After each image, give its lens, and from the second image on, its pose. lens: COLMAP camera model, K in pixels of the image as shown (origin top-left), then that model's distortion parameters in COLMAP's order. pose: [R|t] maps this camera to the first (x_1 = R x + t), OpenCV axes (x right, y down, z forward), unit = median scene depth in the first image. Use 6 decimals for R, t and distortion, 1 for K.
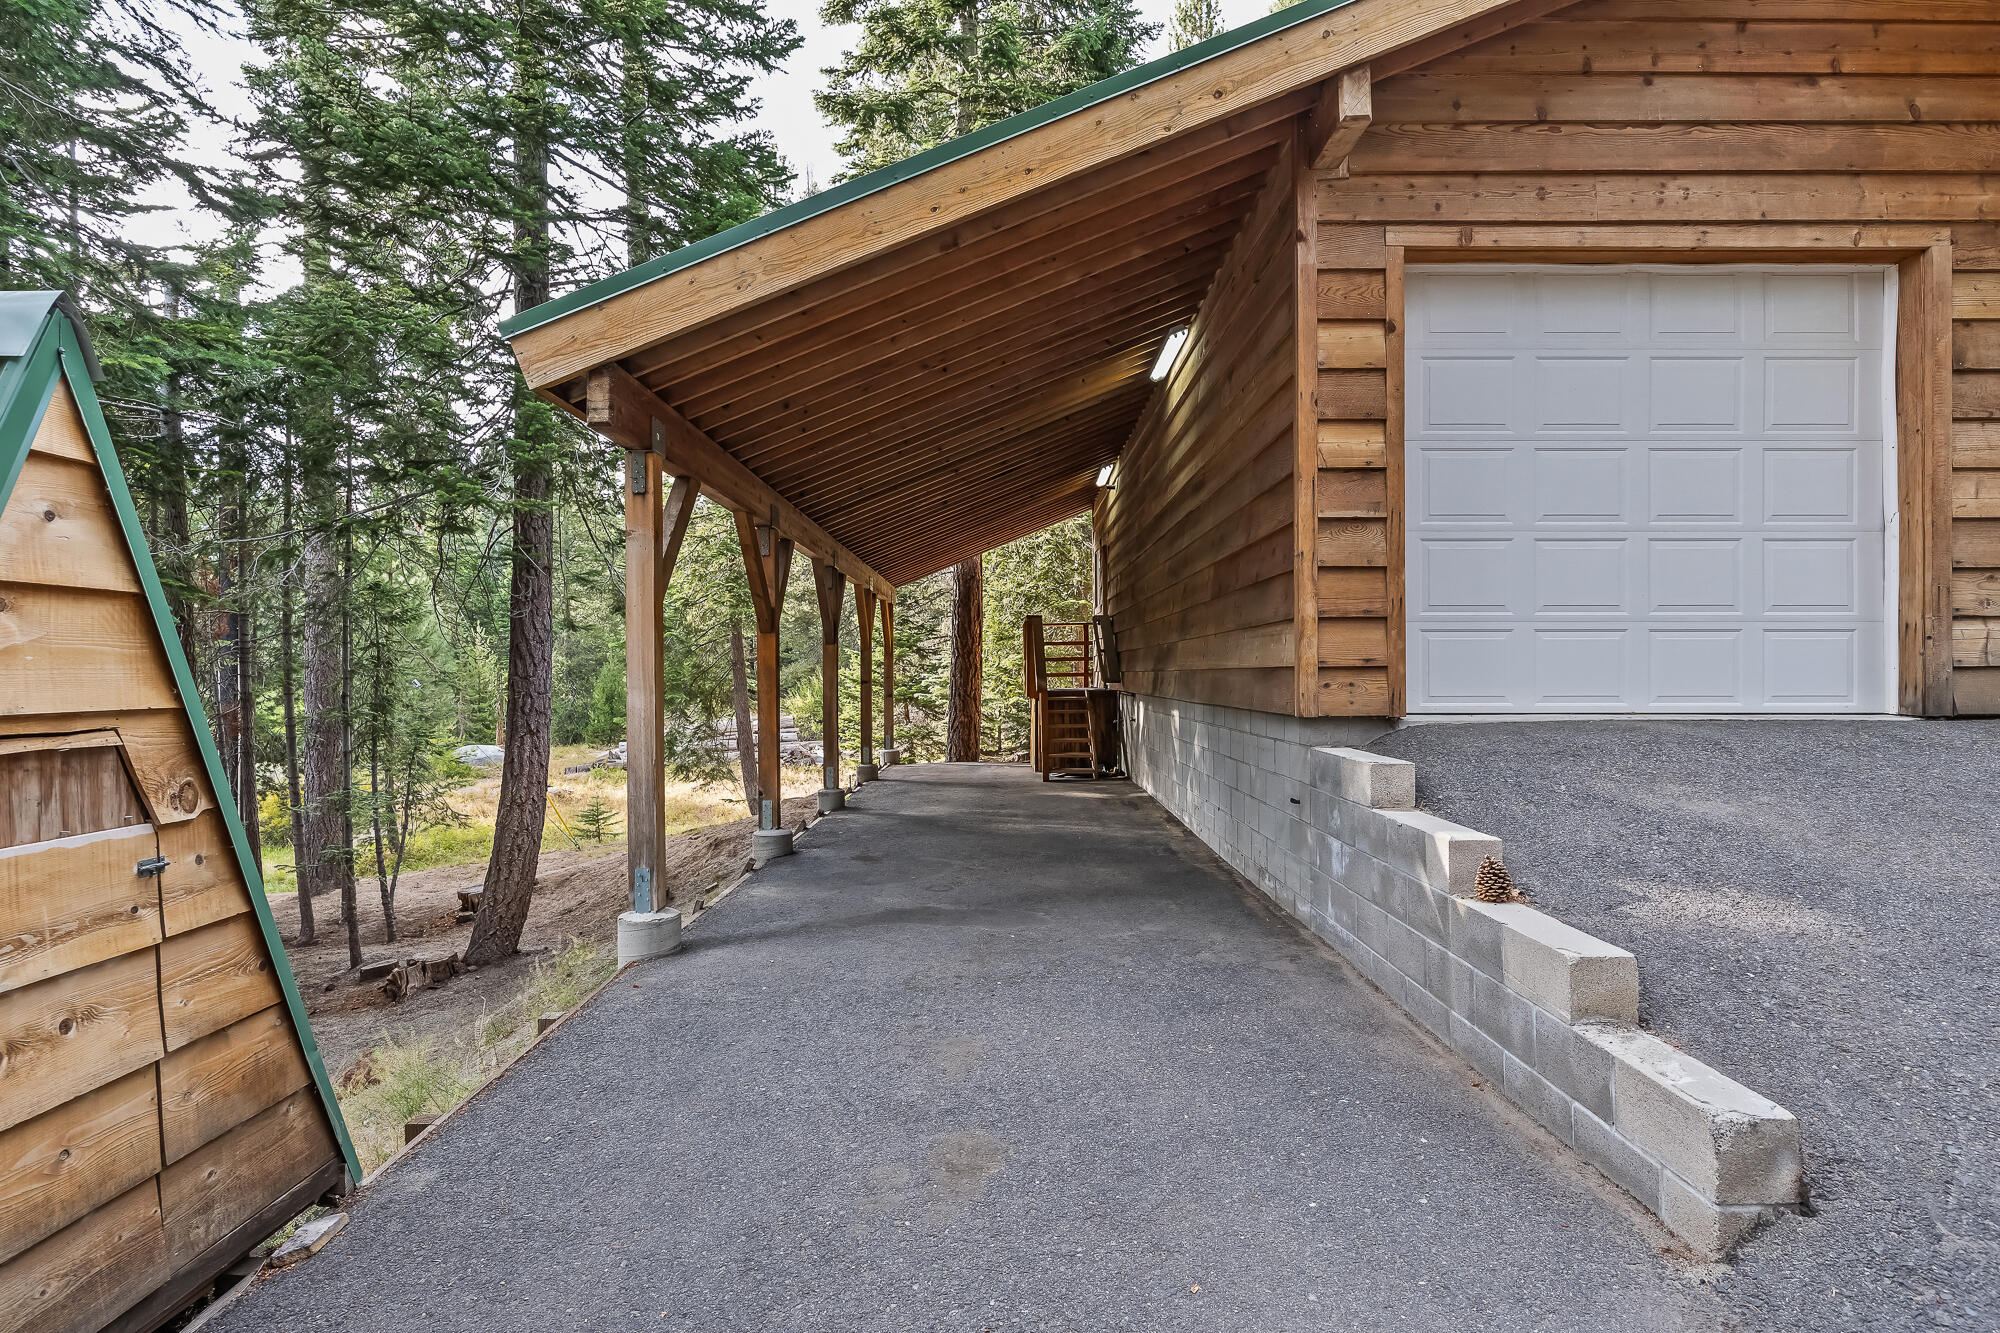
lens RADIAL K [[1078.1, 0, 996.9], [0, 1078.1, 679.1], [0, 0, 1]] dist [-0.000297, 0.000807]
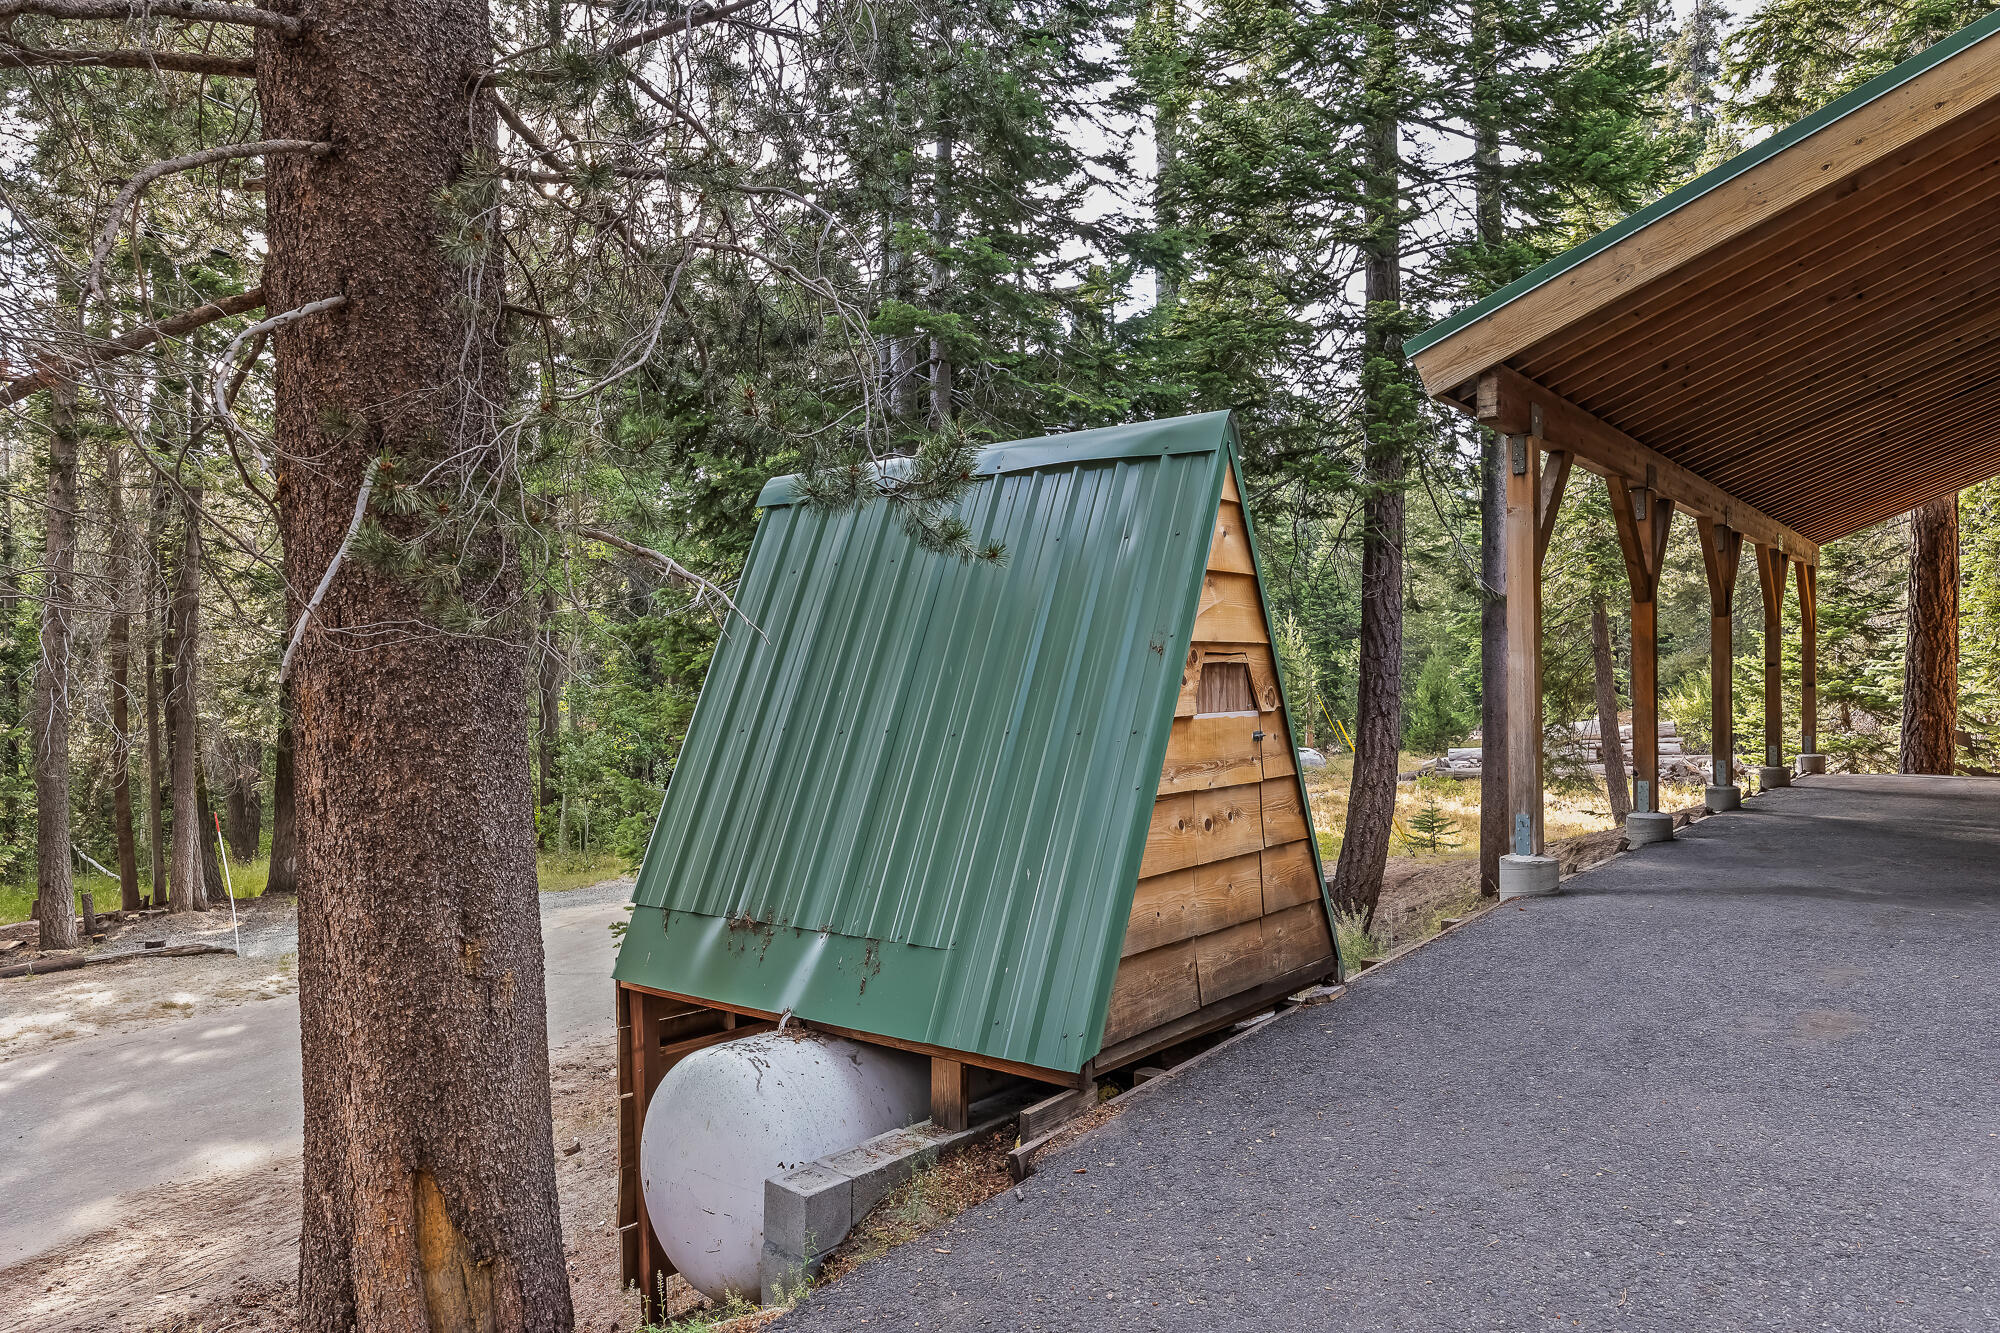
lens RADIAL K [[1375.8, 0, 985.3], [0, 1375.8, 679.4], [0, 0, 1]] dist [-0.011217, 0.006695]
pose [[0.794613, -0.000746, -0.607116, 0.044773], [-0.000330, 0.999999, -0.001660, 0.020993], [0.607116, 0.001519, 0.794612, -0.232302]]
